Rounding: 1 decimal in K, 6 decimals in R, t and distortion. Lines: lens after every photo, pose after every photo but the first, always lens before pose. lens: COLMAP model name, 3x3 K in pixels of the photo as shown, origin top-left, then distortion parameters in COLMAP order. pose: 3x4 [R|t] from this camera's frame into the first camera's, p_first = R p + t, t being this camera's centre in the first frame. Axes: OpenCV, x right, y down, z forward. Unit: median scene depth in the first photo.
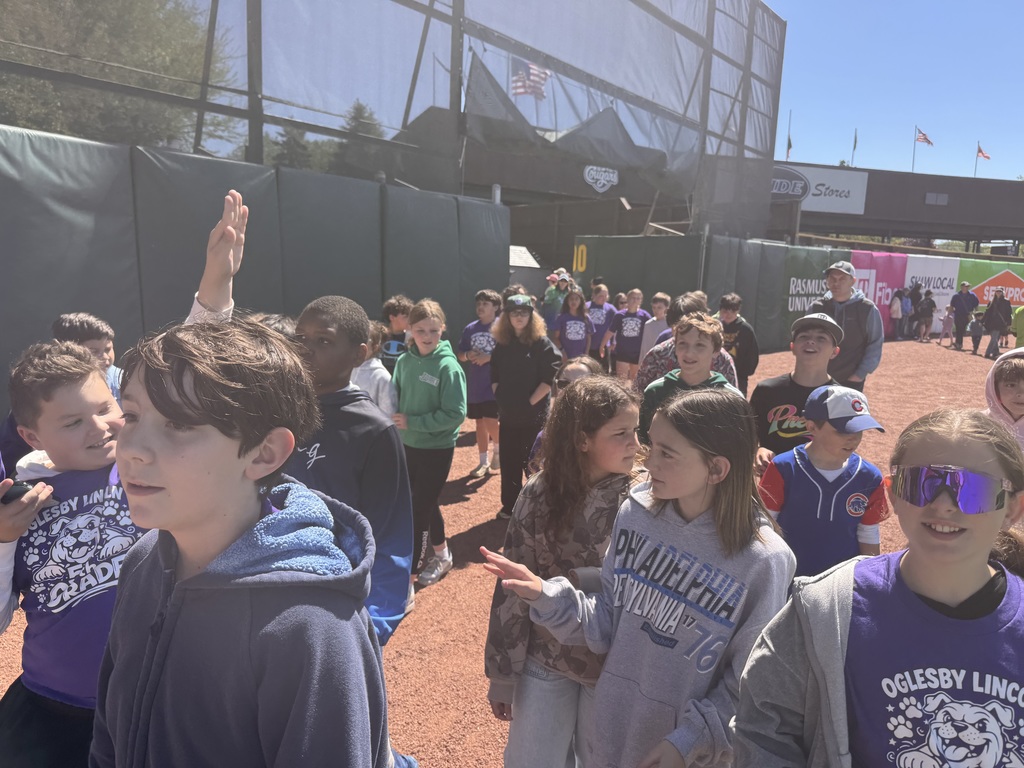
lens RADIAL K [[720.4, 0, 554.3], [0, 720.4, 399.4], [0, 0, 1]] dist [0.003199, -0.010390]
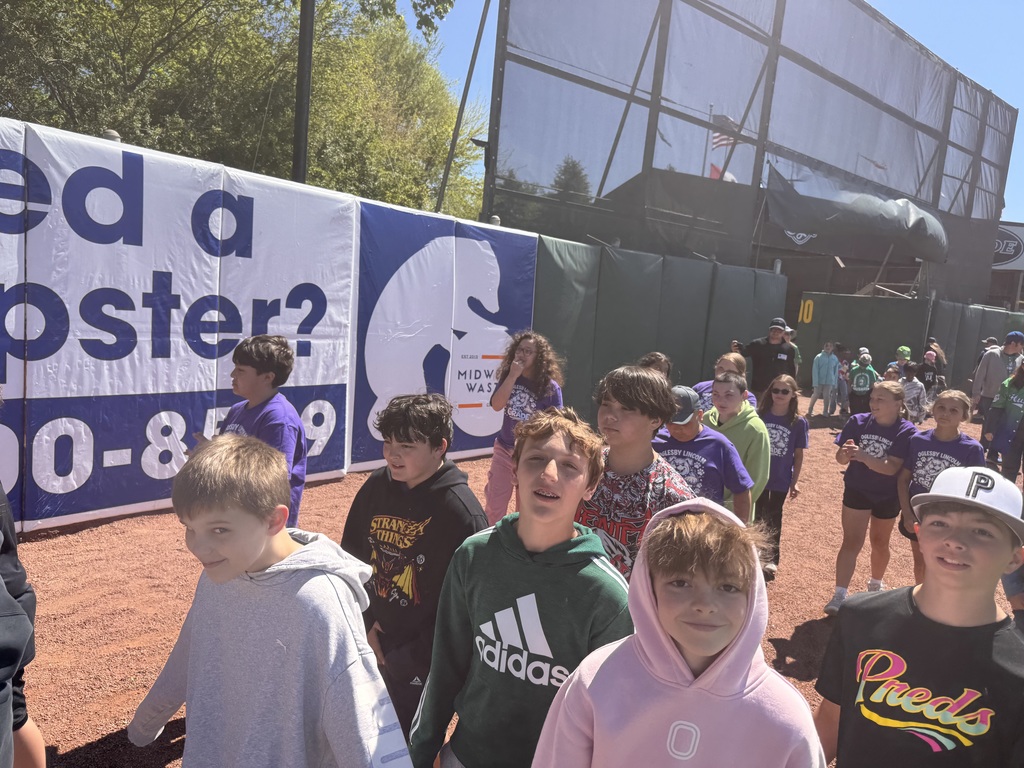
lens RADIAL K [[707.1, 0, 540.9], [0, 707.1, 381.8], [0, 0, 1]] dist [-0.002678, -0.001703]
pose [[0.967866, 0.083577, -0.237171, -0.100809], [-0.099415, 0.993491, -0.055604, 0.022342], [0.230980, 0.077395, 0.969875, -0.196897]]
